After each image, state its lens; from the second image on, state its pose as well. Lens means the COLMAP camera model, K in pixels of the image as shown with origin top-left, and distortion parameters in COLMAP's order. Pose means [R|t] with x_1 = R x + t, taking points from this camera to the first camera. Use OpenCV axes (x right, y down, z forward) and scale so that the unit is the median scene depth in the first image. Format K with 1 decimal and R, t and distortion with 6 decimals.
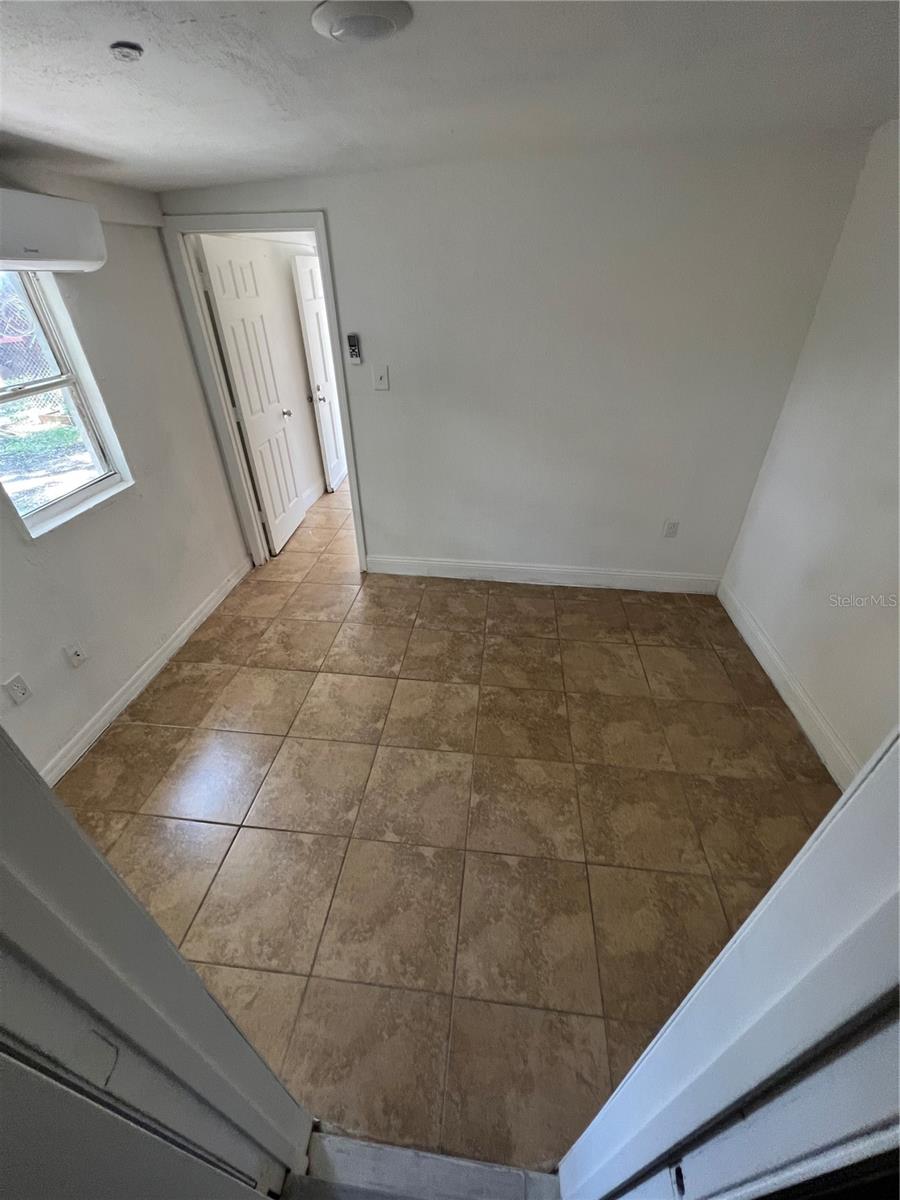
lens RADIAL K [[476.9, 0, 449.9], [0, 476.9, 600.8], [0, 0, 1]] dist [-0.000717, 0.000554]
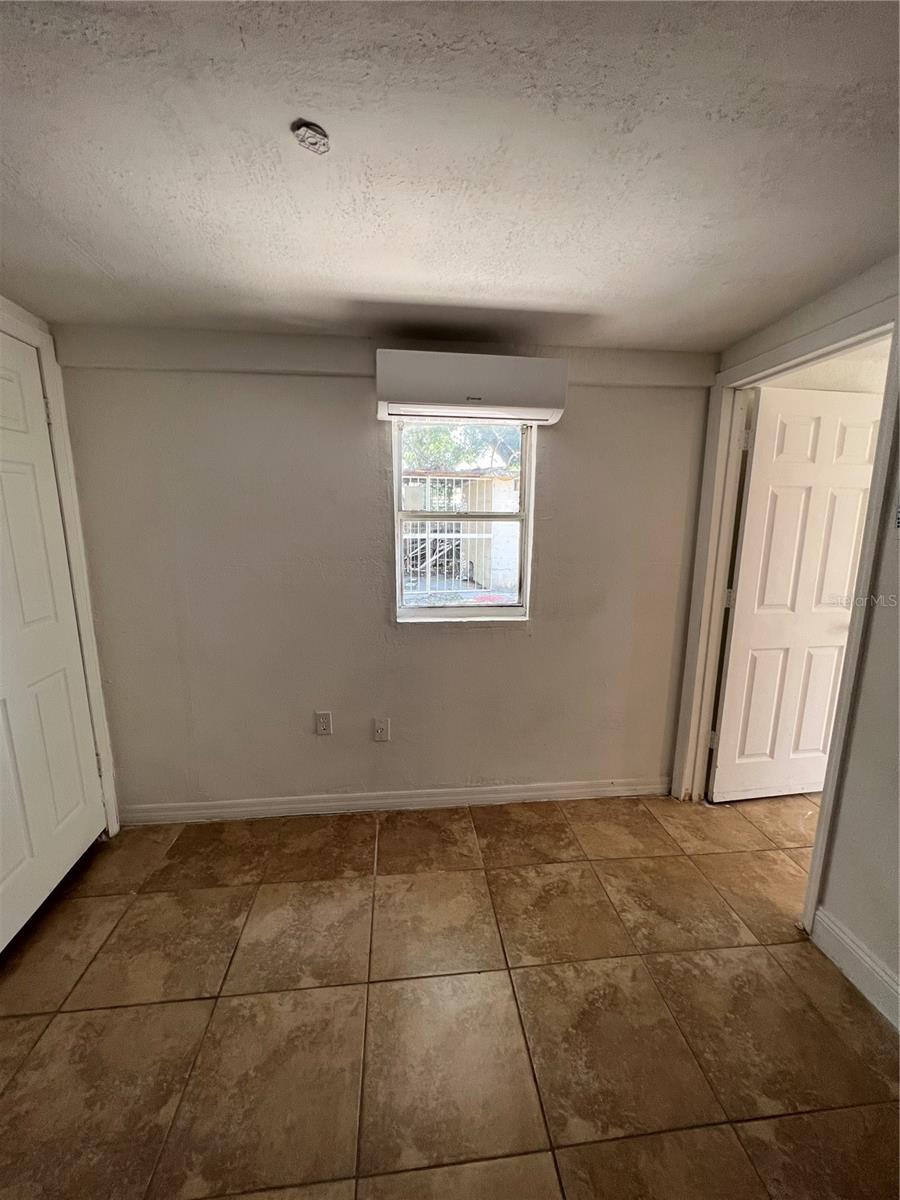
lens RADIAL K [[480.6, 0, 456.9], [0, 480.6, 603.5], [0, 0, 1]] dist [0.000093, 0.000403]
pose [[0.229664, 0.190482, -0.954448, 0.177724], [-0.560481, 0.827613, 0.030304, -0.194092], [0.795686, 0.527990, 0.296835, 0.507211]]
